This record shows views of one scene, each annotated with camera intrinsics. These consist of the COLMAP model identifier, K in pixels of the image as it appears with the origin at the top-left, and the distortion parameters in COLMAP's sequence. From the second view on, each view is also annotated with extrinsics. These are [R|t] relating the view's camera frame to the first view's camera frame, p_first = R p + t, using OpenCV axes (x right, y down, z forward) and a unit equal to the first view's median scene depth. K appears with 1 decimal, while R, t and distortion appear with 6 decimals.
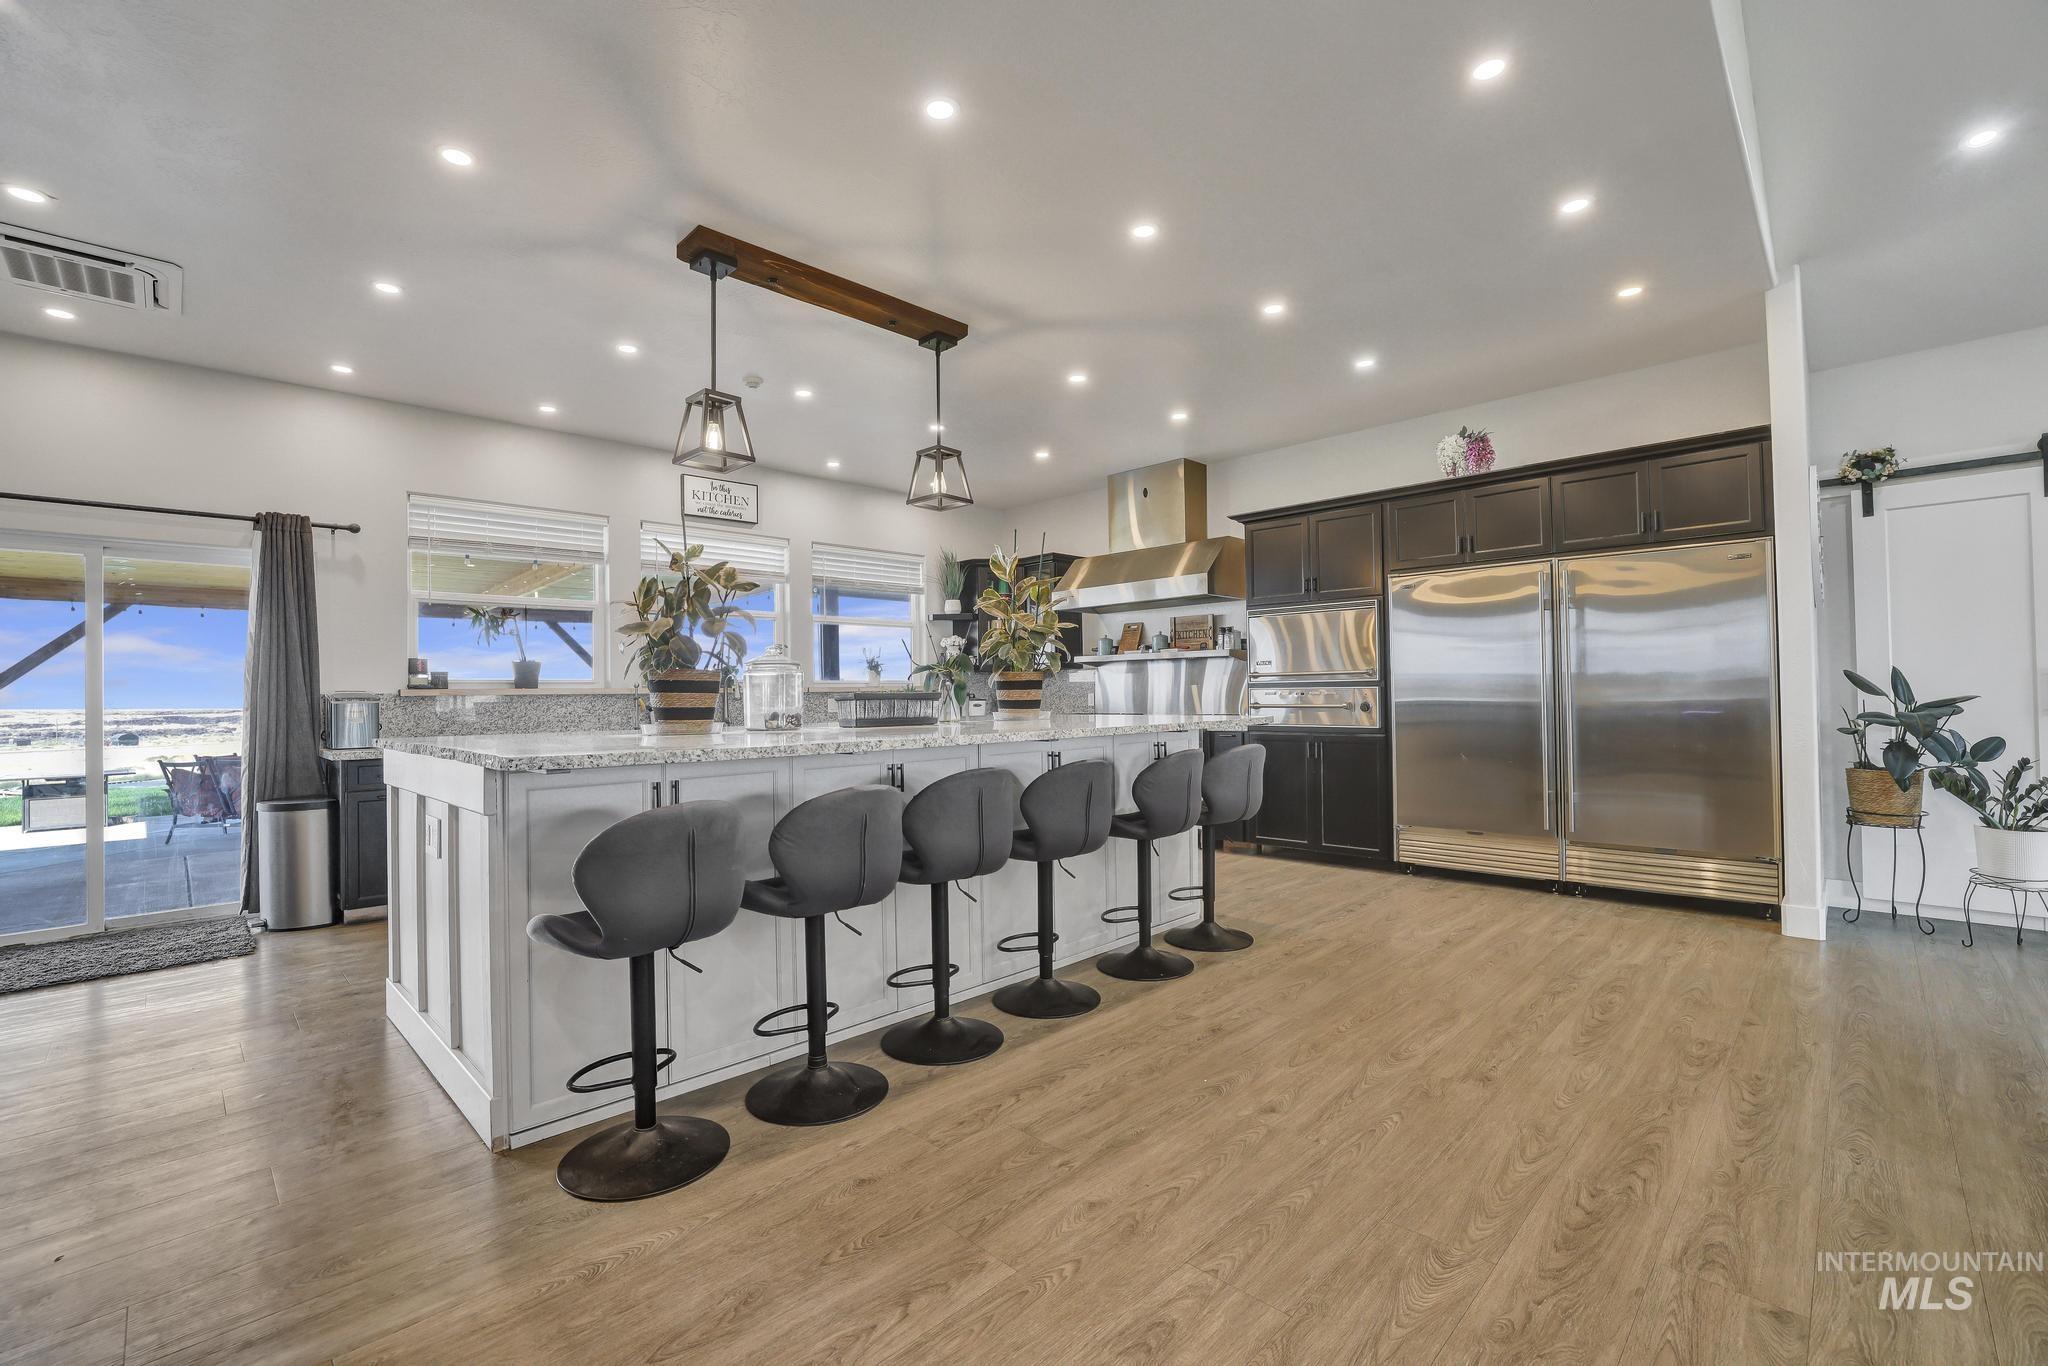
lens RADIAL K [[877.5, 0, 1011.3], [0, 877.5, 687.7], [0, 0, 1]] dist [-0.040020, 0.012134]
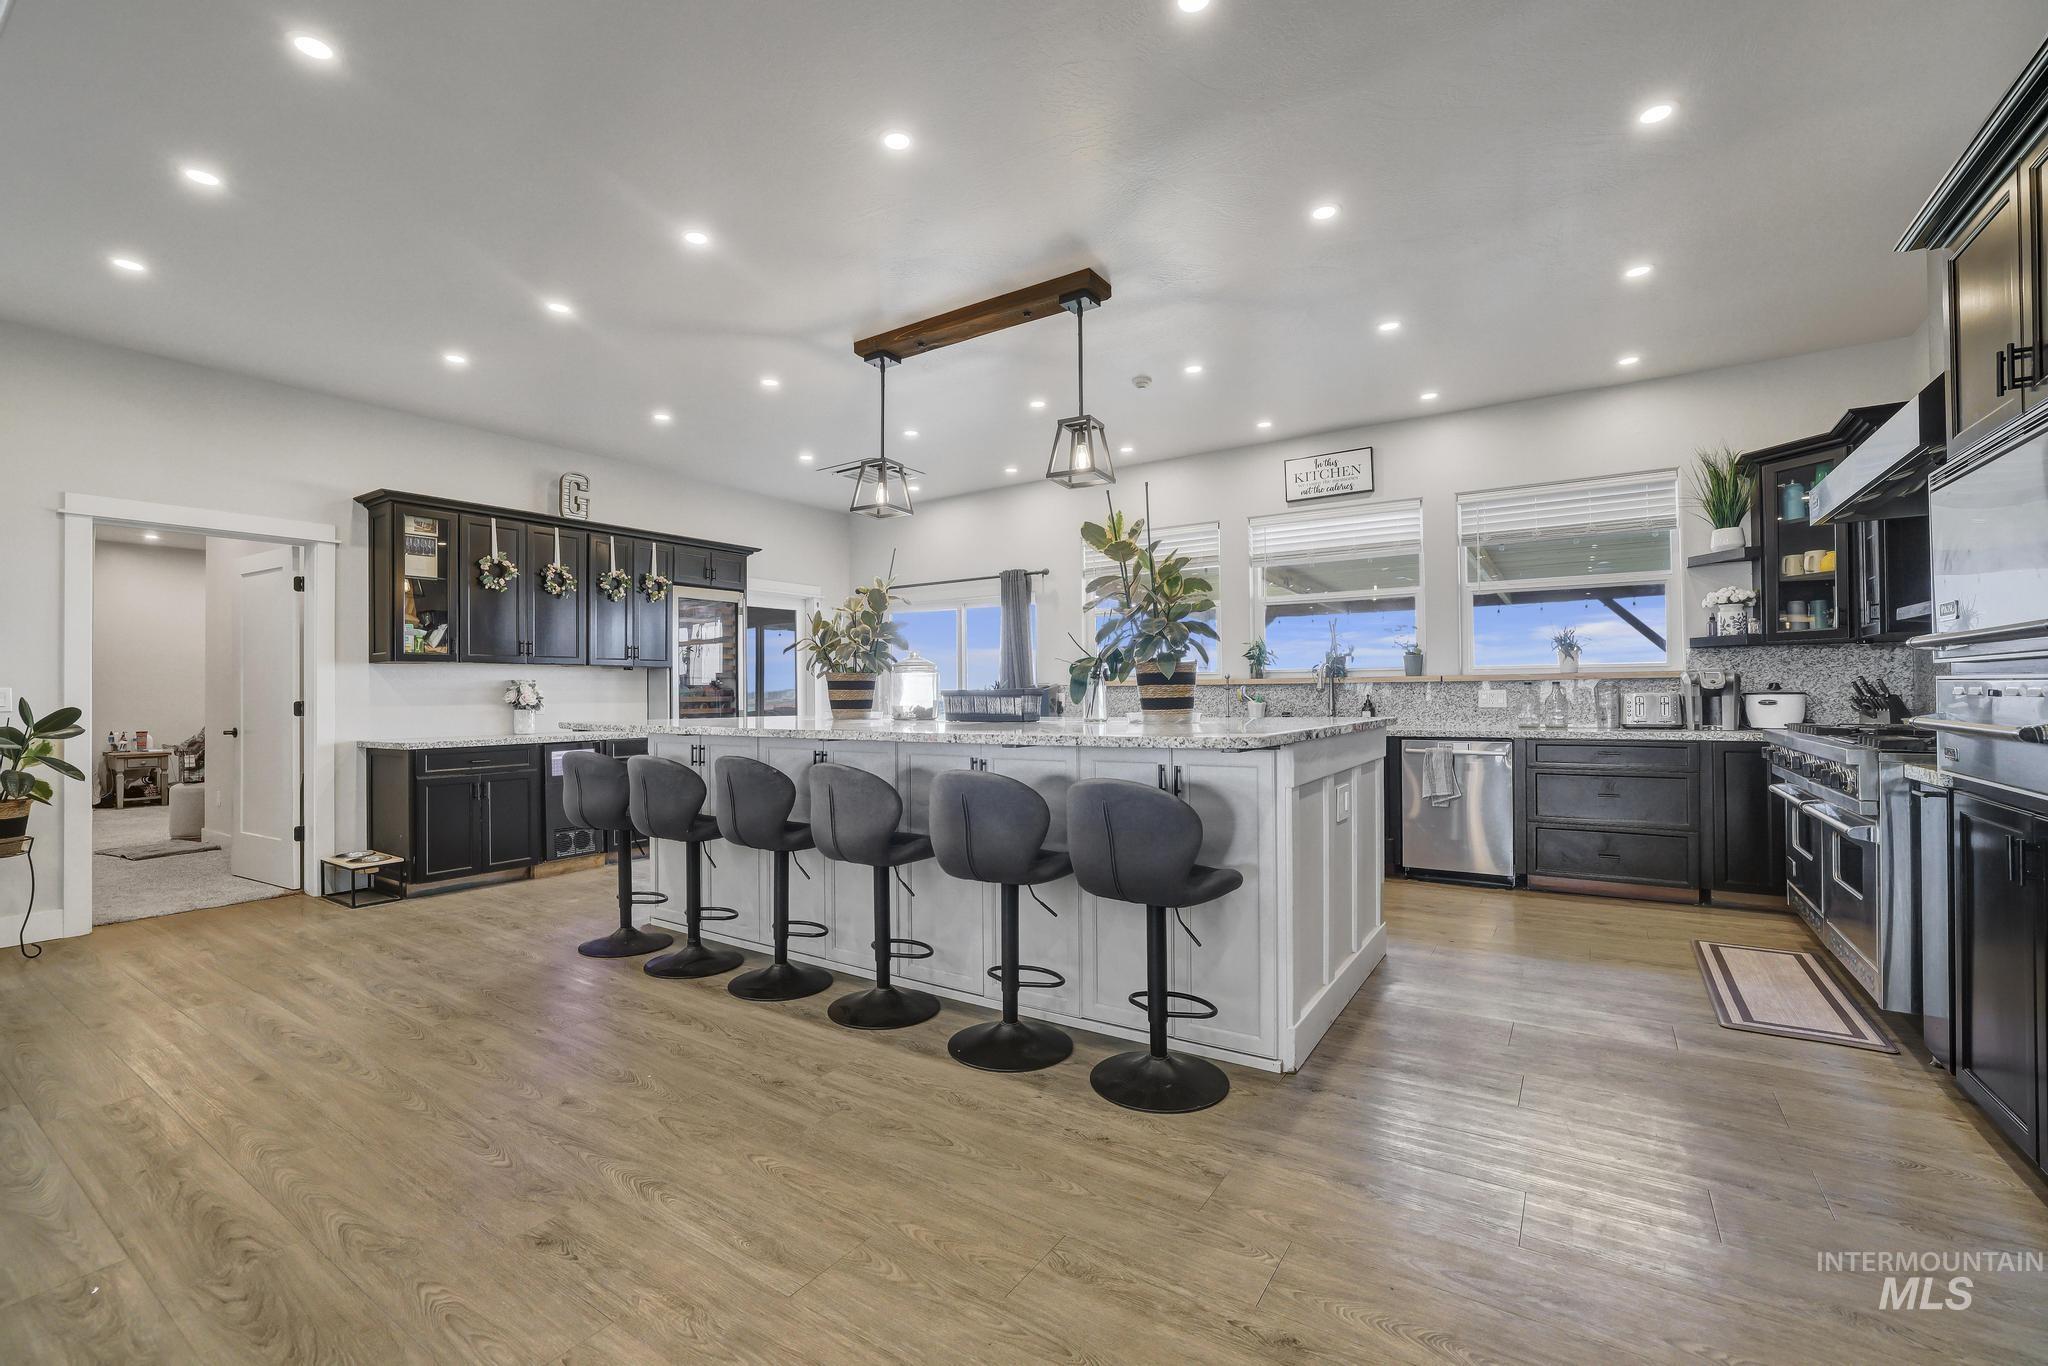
lens RADIAL K [[877.5, 0, 1023.9], [0, 877.5, 690.6], [0, 0, 1]] dist [-0.040020, 0.012134]
pose [[0.195601, 0.011856, -0.980612, 0.997063], [0.014658, 0.999780, 0.015011, -0.008569], [0.980574, -0.017310, 0.195384, 0.948905]]
